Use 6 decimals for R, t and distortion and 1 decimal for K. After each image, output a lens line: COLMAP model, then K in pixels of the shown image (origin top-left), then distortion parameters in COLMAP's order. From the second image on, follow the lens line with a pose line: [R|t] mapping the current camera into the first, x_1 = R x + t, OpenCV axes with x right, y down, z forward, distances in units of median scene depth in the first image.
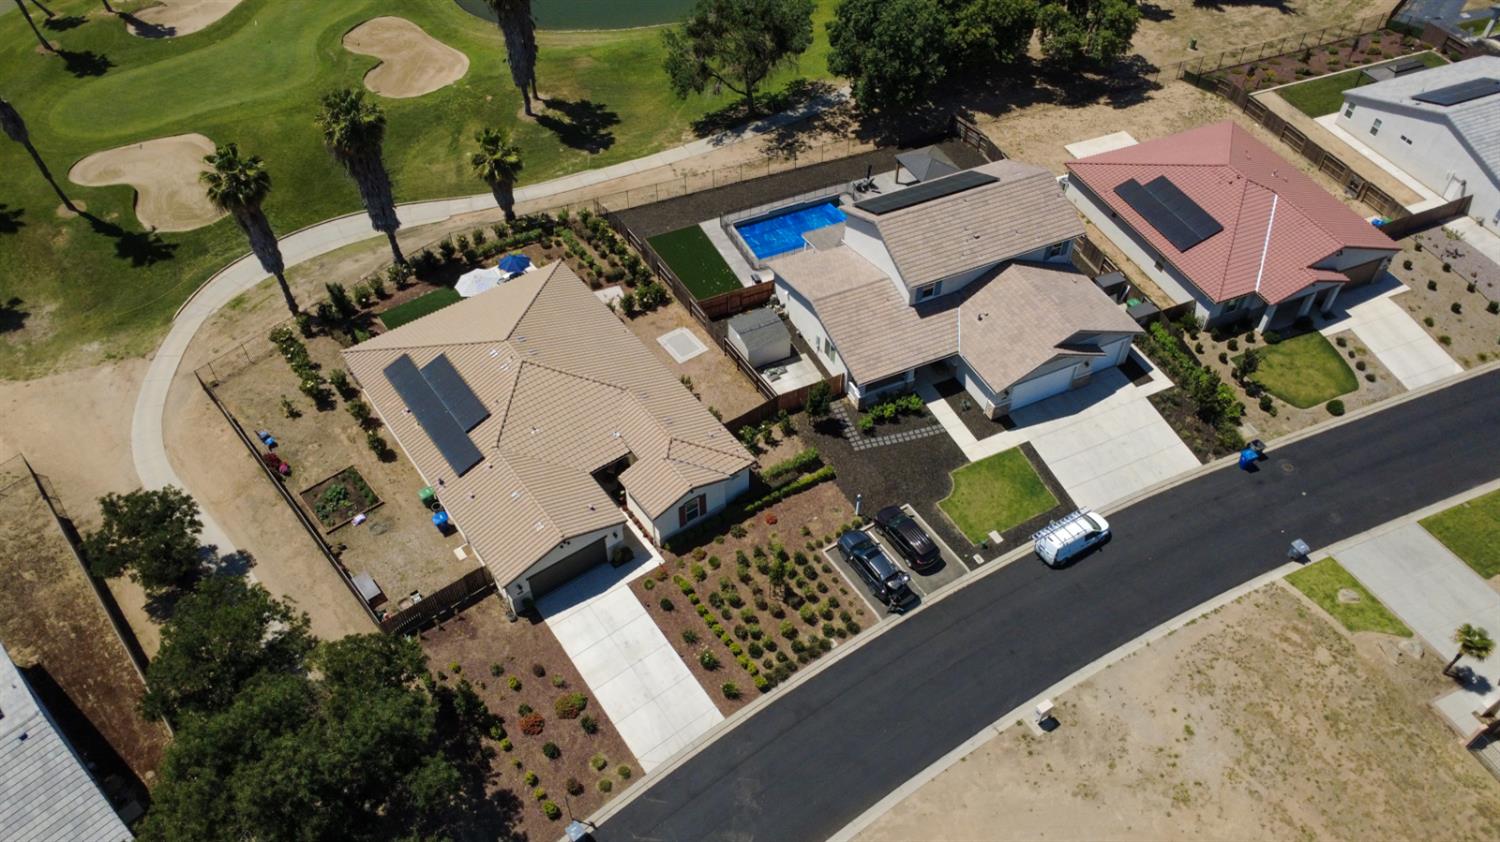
lens RADIAL K [[1092.2, 0, 750.0], [0, 1092.2, 421.0], [0, 0, 1]] dist [-0.002180, 0.002712]
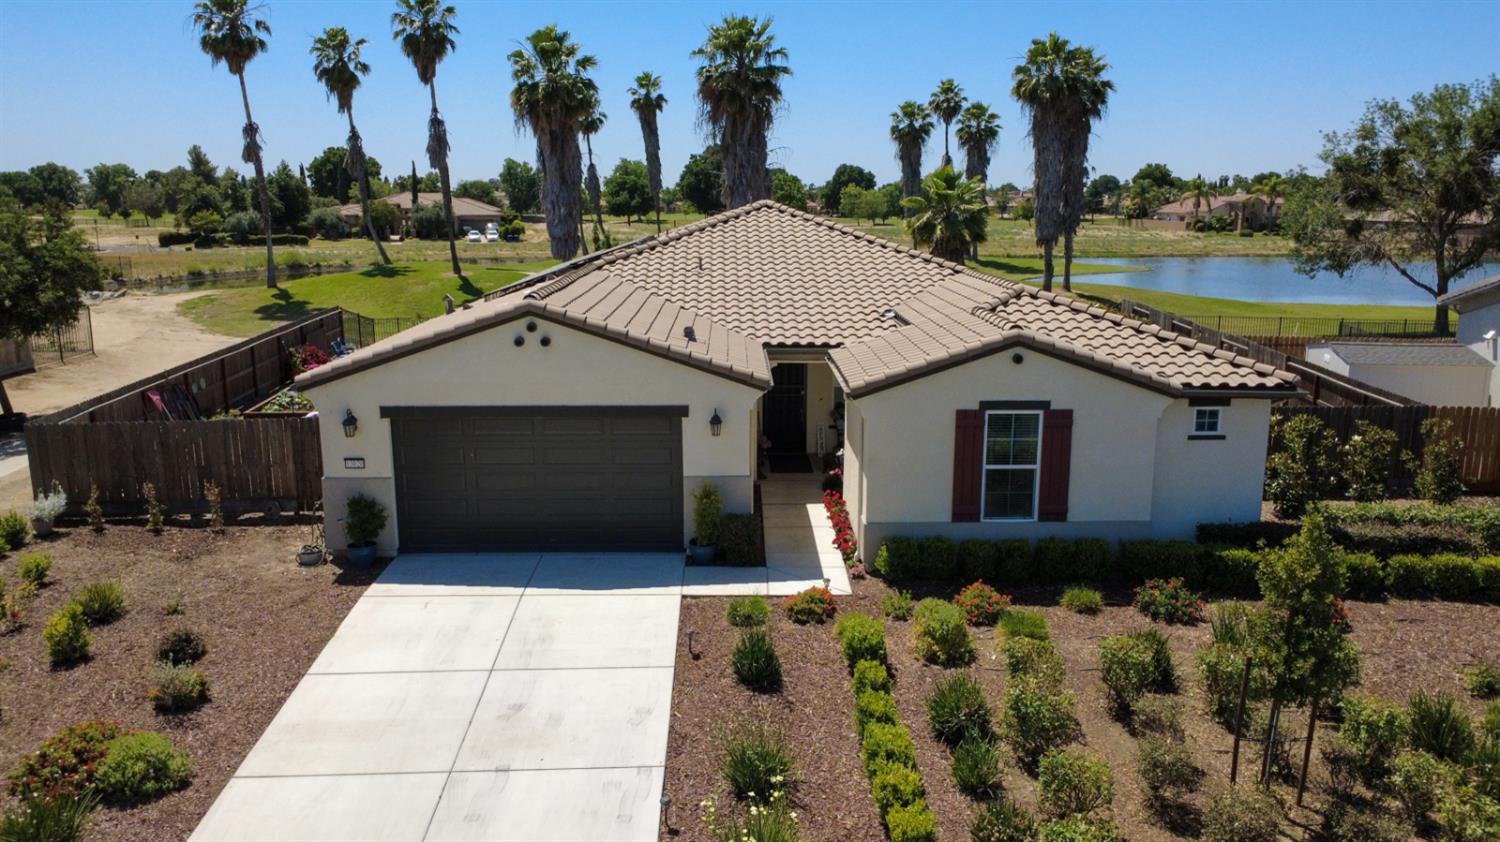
lens RADIAL K [[1092.2, 0, 750.0], [0, 1092.2, 421.0], [0, 0, 1]] dist [-0.002180, 0.002712]
pose [[0.818319, 0.114615, -0.563221, 0.042387], [-0.416722, 0.793197, -0.444051, 0.197873], [0.395850, 0.598082, 0.696851, 0.685484]]
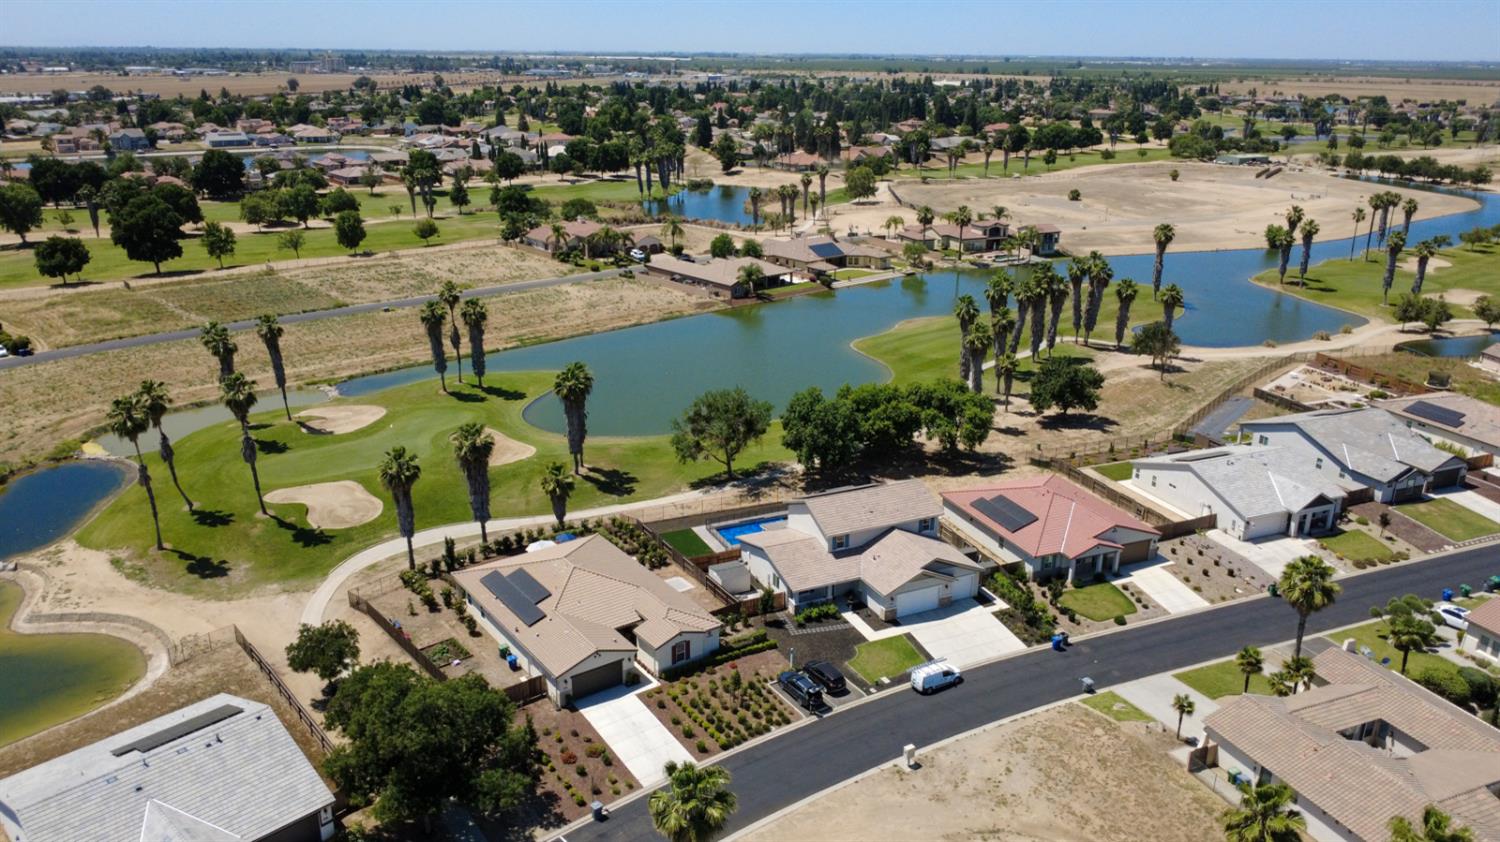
lens RADIAL K [[1092.2, 0, 750.0], [0, 1092.2, 421.0], [0, 0, 1]] dist [-0.002180, 0.002712]
pose [[0.999965, 0.008317, 0.001176, 0.034335], [-0.006810, 0.884685, -0.466139, 0.443970], [-0.004917, 0.466114, 0.884711, -0.428347]]
